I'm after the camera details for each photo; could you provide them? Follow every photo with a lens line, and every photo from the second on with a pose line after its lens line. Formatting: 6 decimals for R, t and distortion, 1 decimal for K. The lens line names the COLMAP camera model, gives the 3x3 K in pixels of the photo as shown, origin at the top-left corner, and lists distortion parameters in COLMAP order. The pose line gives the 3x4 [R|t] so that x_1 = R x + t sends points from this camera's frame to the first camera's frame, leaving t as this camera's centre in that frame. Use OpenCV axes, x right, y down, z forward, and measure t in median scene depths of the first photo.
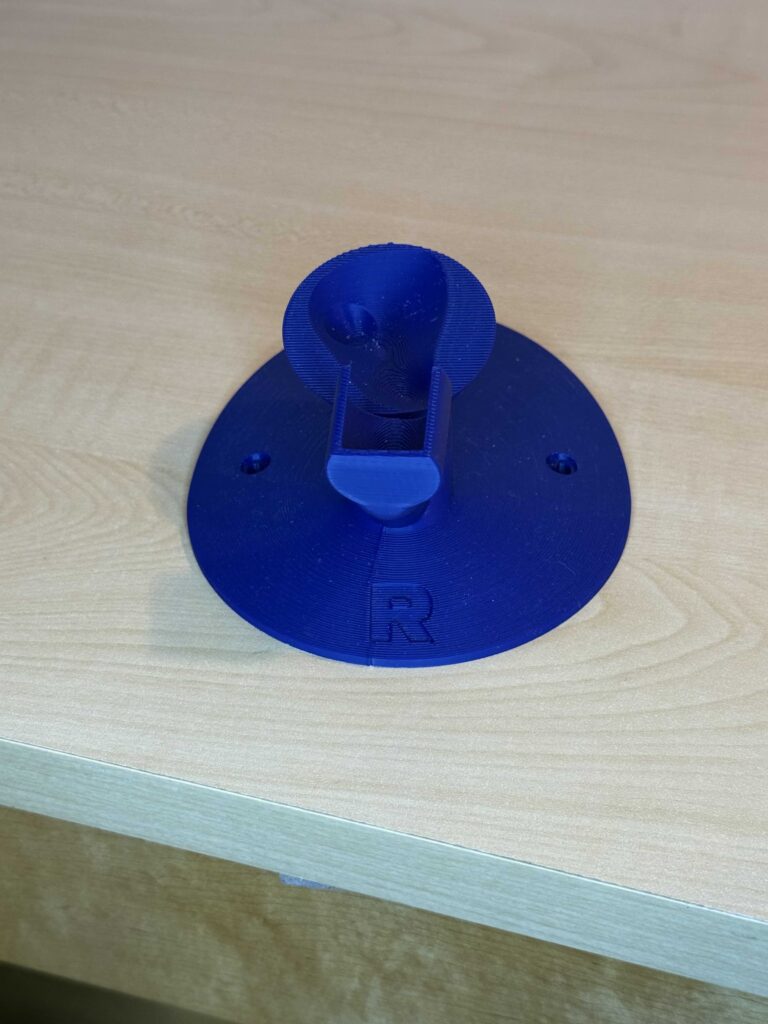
lens RADIAL K [[1520.9, 0, 383.5], [0, 1520.9, 512.1], [0, 0, 1]] dist [0.083637, 0.000000]
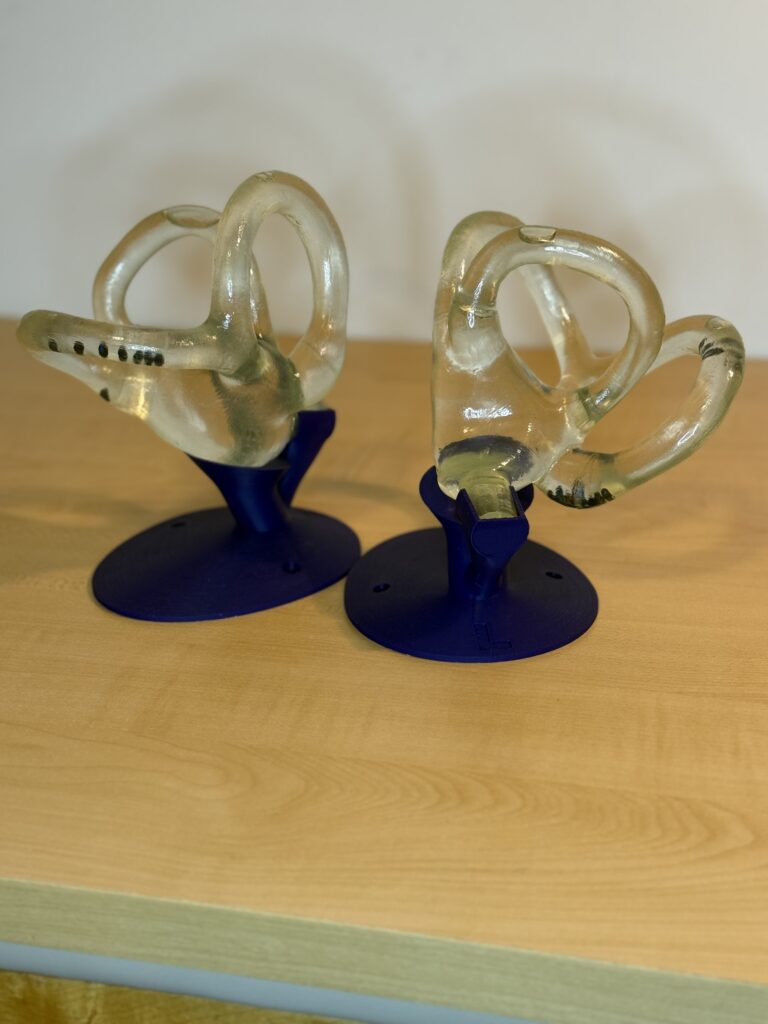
lens RADIAL K [[1520.9, 0, 384.7], [0, 1520.9, 514.1], [0, 0, 1]] dist [0.083637, 0.000000]
pose [[0.998128, -0.013945, 0.059545, -0.250686], [0.034434, 0.932797, -0.358752, 0.253515], [-0.050541, 0.360131, 0.931532, -0.370998]]
